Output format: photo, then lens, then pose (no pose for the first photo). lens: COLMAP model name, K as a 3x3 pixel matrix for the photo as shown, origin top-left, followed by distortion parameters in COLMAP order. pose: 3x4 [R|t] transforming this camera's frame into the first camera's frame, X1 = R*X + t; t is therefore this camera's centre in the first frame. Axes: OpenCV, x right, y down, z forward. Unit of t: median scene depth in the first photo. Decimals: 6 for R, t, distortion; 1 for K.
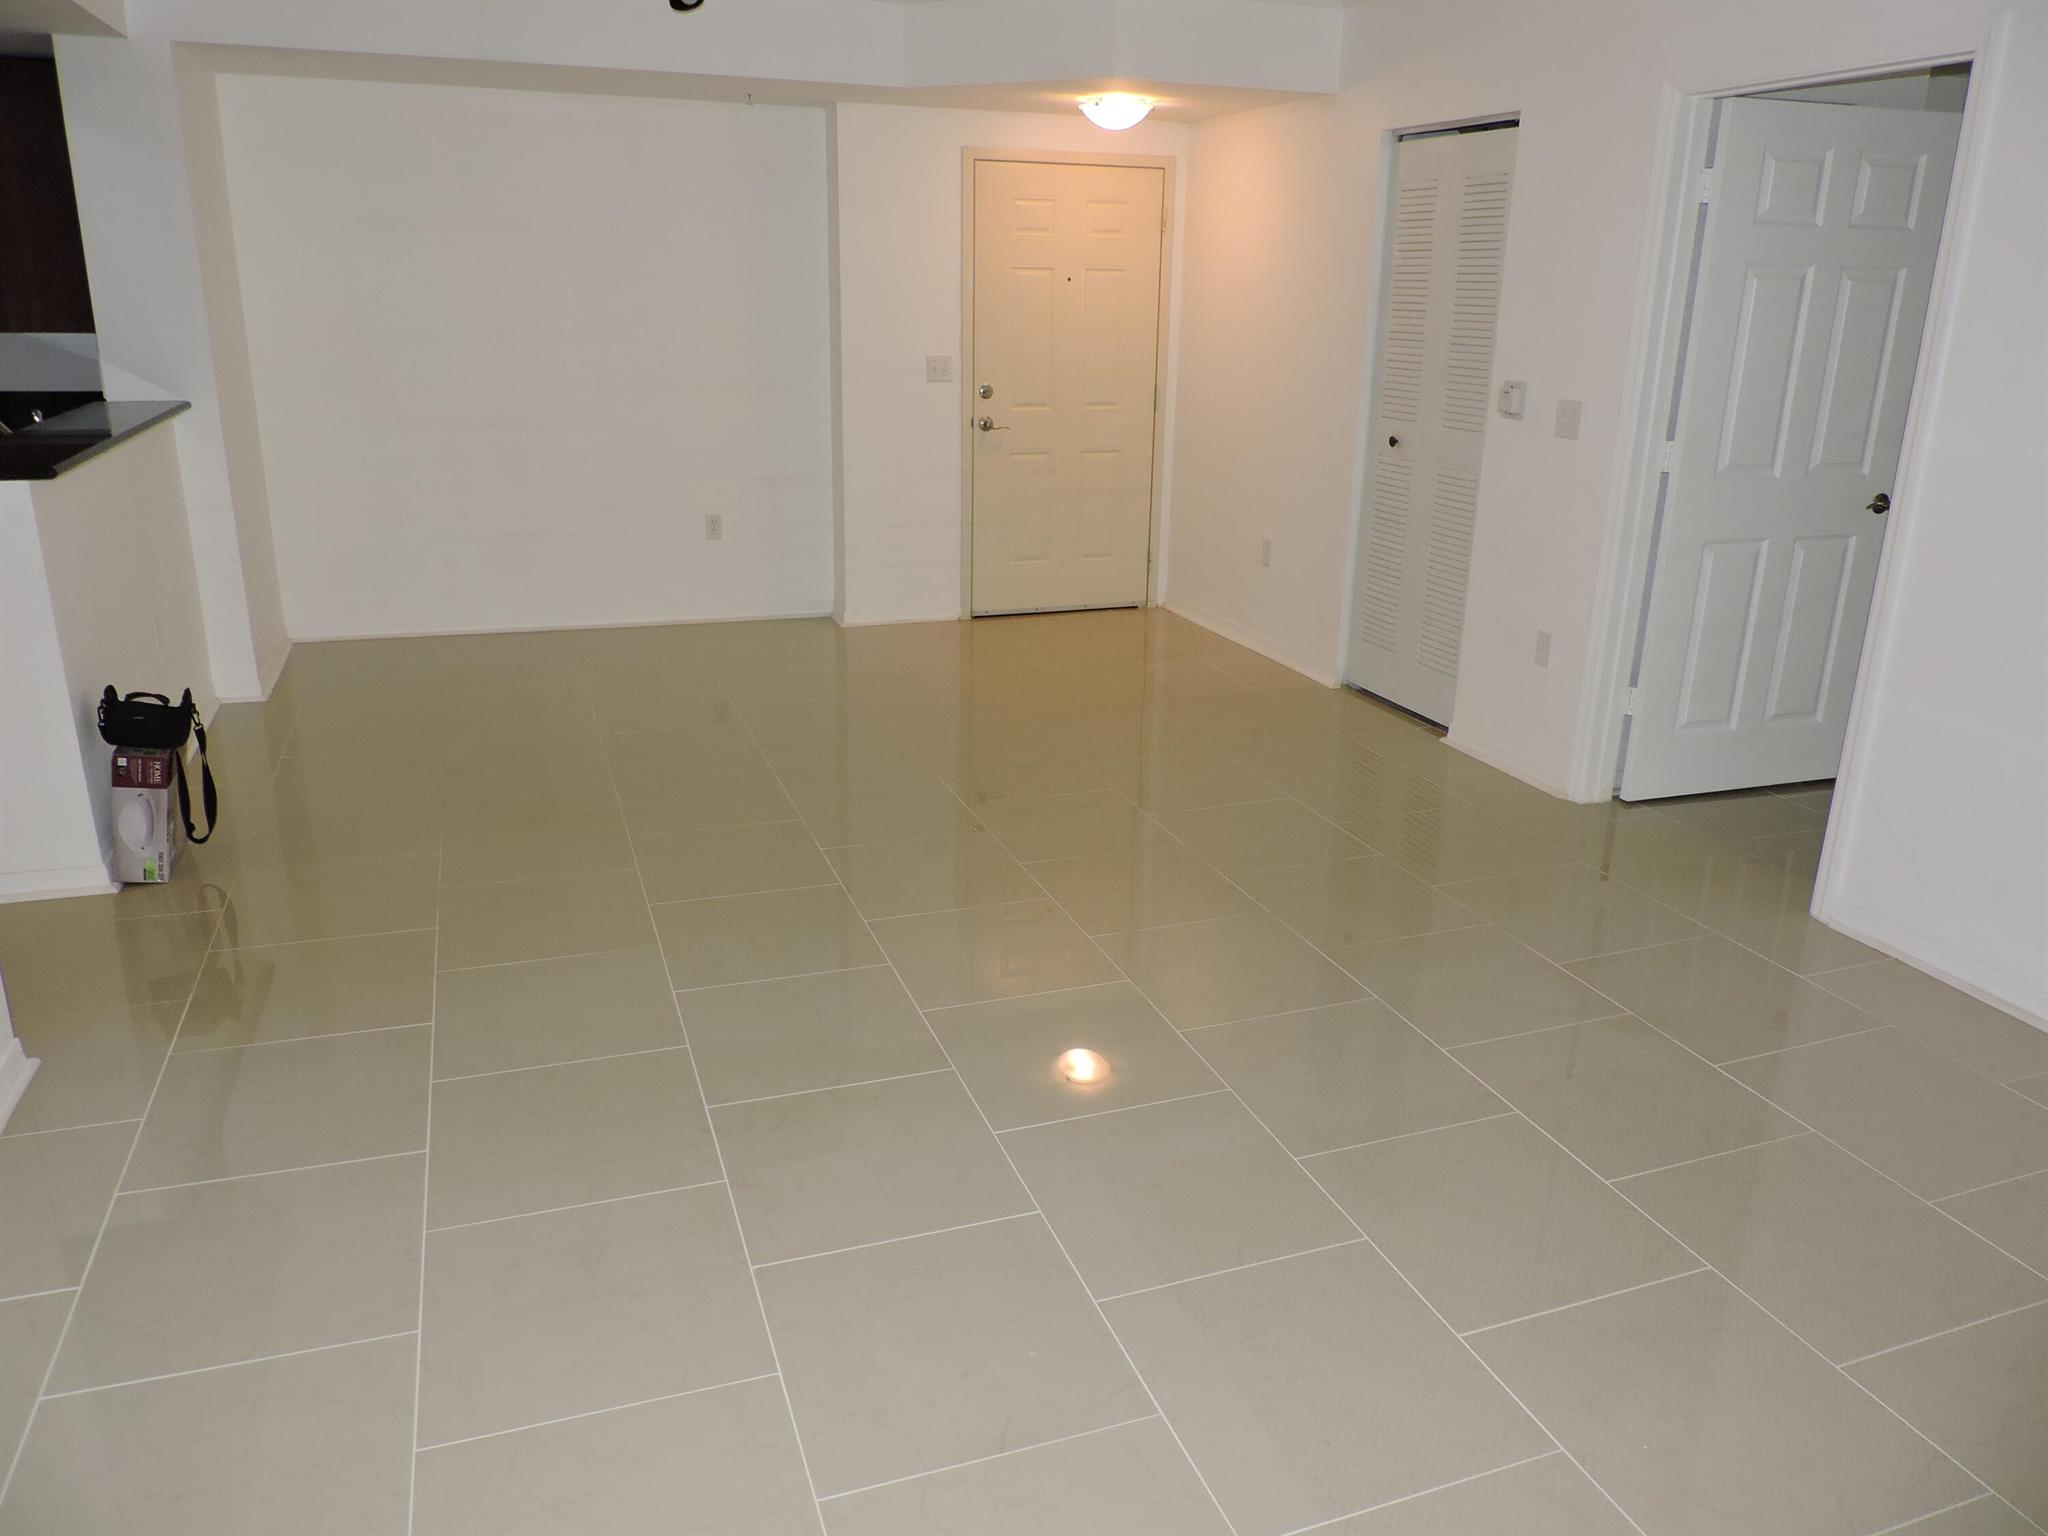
lens RADIAL K [[1455.9, 0, 1026.4], [0, 1455.9, 762.0], [0, 0, 1]] dist [-0.016784, -0.000582]
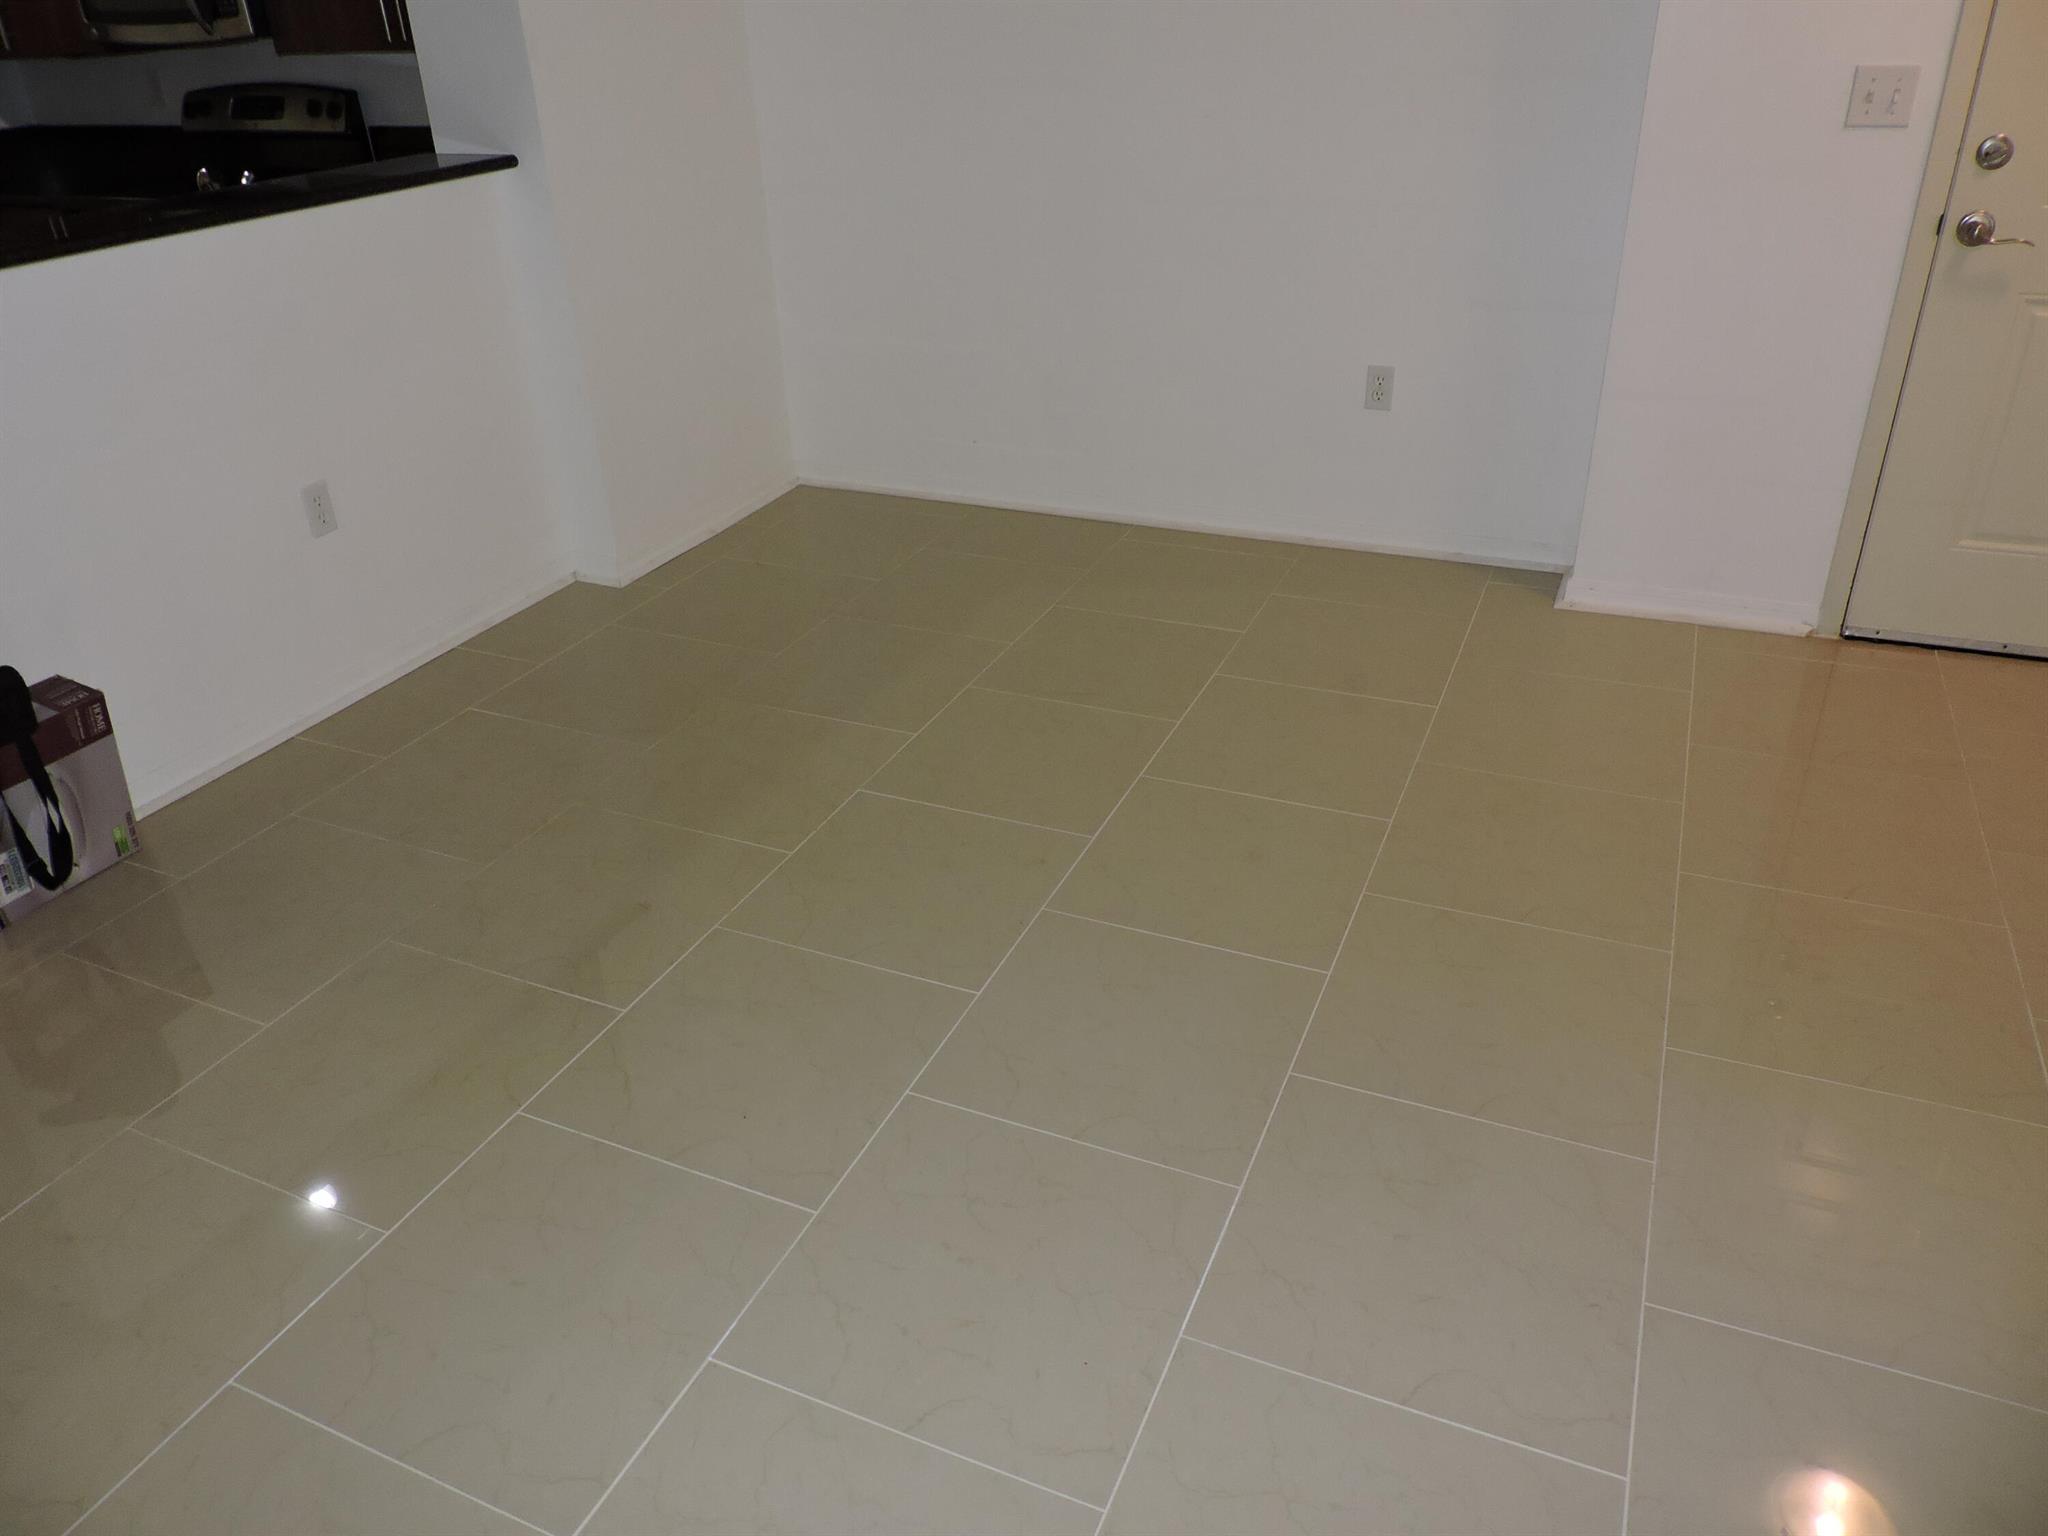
lens RADIAL K [[1455.9, 0, 1020.6], [0, 1455.9, 772.6], [0, 0, 1]] dist [-0.016784, -0.000582]
pose [[0.723144, 0.288747, -0.627445, 0.085342], [-0.169932, 0.954878, 0.243579, -0.132939], [0.669466, -0.069520, 0.739582, 0.473018]]
